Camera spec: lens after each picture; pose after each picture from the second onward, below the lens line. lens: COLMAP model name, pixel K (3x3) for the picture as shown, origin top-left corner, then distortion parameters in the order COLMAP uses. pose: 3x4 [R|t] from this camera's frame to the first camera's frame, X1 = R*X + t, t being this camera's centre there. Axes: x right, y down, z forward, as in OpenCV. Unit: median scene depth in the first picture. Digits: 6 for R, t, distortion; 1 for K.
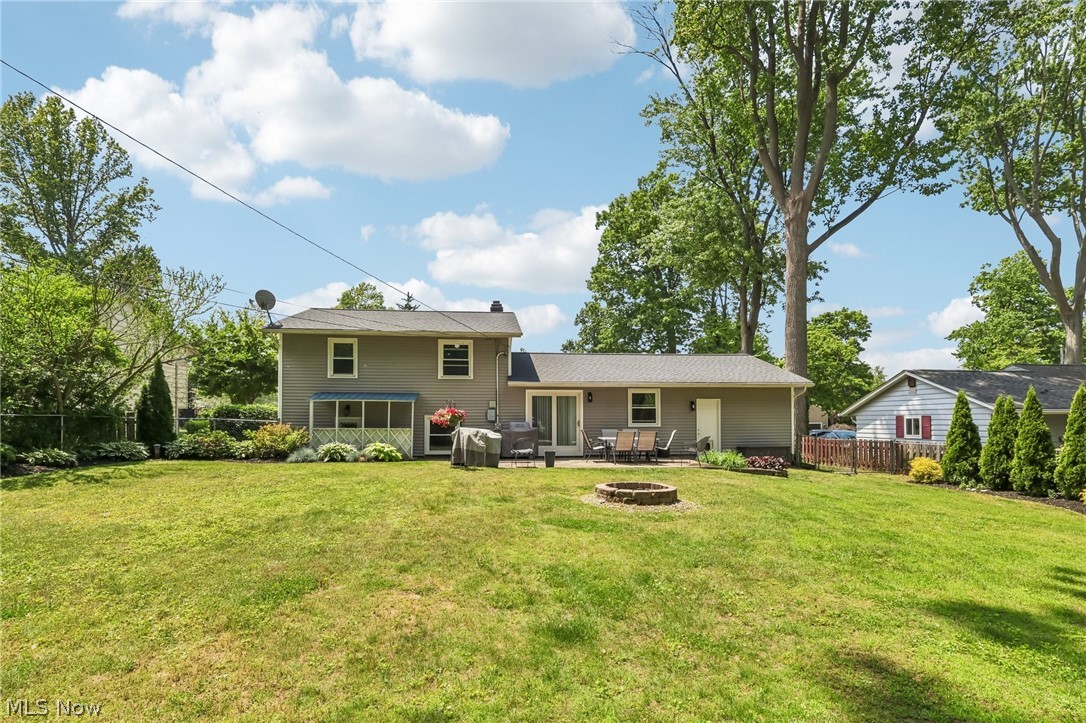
lens RADIAL K [[512.8, 0, 544.1], [0, 512.8, 414.6], [0, 0, 1]] dist [0.004439, 0.000478]
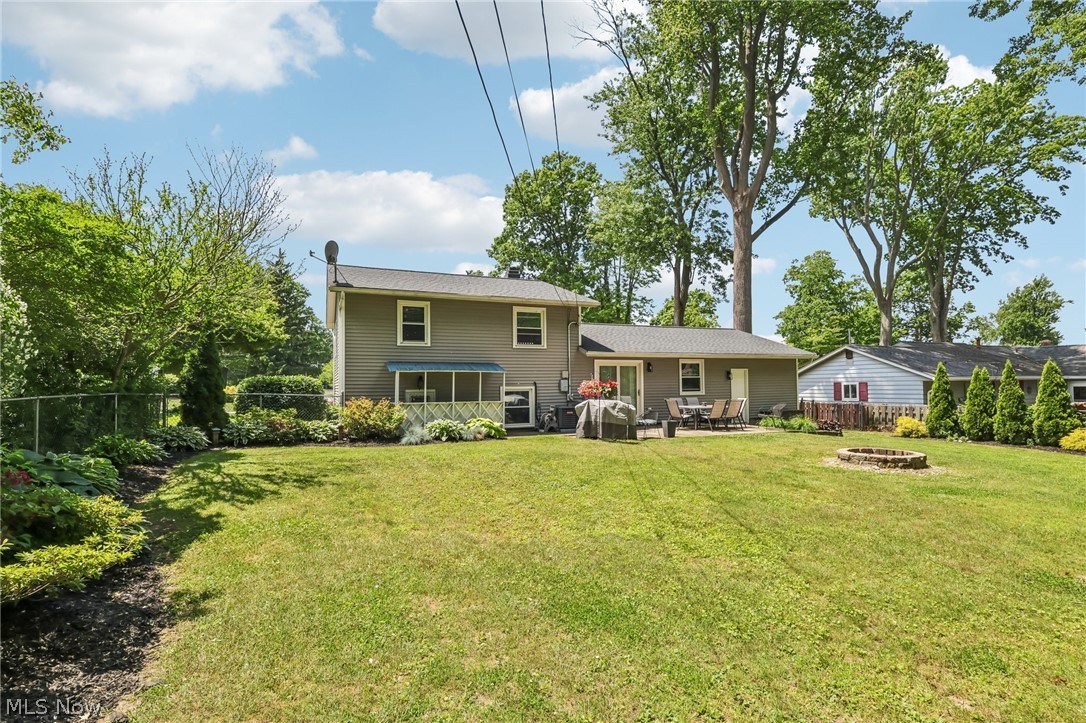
lens RADIAL K [[501.9, 0, 541.1], [0, 501.9, 372.7], [0, 0, 1]] dist [0.001951, 0.000298]
pose [[0.954173, -0.002394, 0.299247, -0.418748], [0.007661, 0.999836, -0.016427, -0.008179], [-0.299159, 0.017967, 0.954034, 0.102982]]
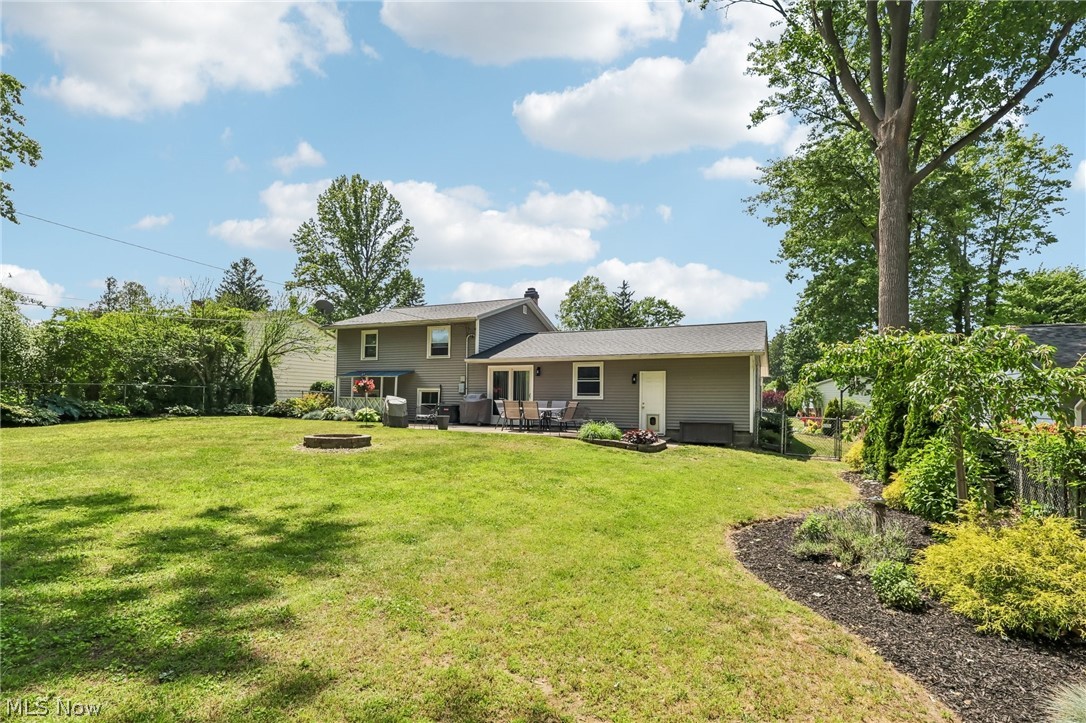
lens RADIAL K [[506.4, 0, 565.6], [0, 506.4, 397.6], [0, 0, 1]] dist [-0.000995, -0.000123]
pose [[0.870735, 0.007276, -0.491699, 0.661156], [-0.007106, 0.999972, 0.002214, 0.018217], [0.491702, 0.001566, 0.870762, 0.100181]]
